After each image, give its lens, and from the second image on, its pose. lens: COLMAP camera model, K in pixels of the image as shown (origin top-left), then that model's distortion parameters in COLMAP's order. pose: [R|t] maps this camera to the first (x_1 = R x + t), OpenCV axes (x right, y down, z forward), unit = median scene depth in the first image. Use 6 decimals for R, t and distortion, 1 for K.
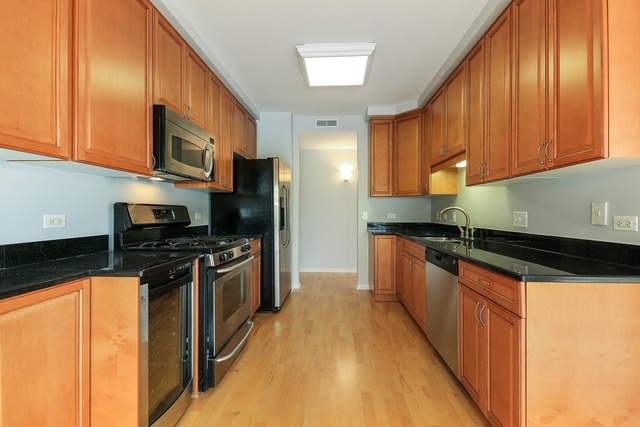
lens RADIAL K [[284.3, 0, 320.7], [0, 284.3, 212.7], [0, 0, 1]] dist [0.009075, -0.001396]
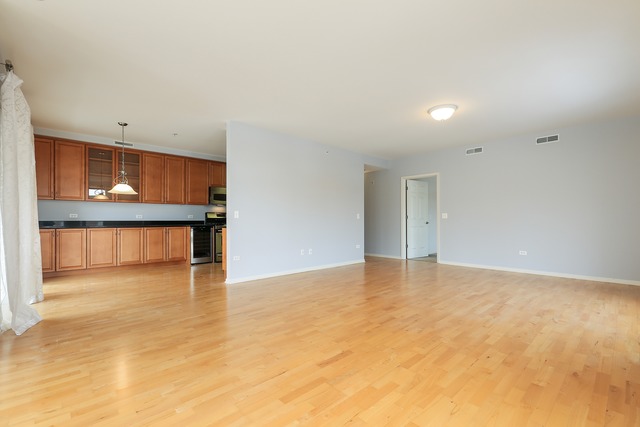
lens RADIAL K [[284.3, 0, 318.4], [0, 284.3, 218.0], [0, 0, 1]] dist [0.009075, -0.001396]
pose [[0.713527, -0.004943, -0.700610, 3.050290], [0.001228, 0.999982, -0.005804, 0.067773], [0.700626, 0.003281, 0.713521, -0.681876]]
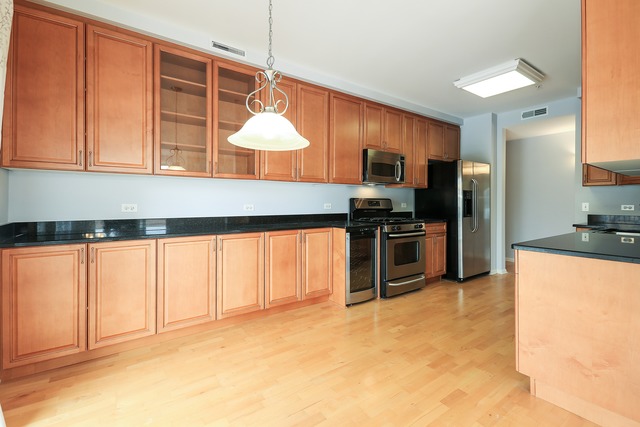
lens RADIAL K [[284.3, 0, 317.6], [0, 284.3, 201.4], [0, 0, 1]] dist [0.009075, -0.001396]
pose [[0.615837, -0.000779, -0.787873, 0.773382], [-0.002276, 0.999994, -0.002768, -0.004426], [0.787870, 0.003498, 0.615832, -0.473578]]
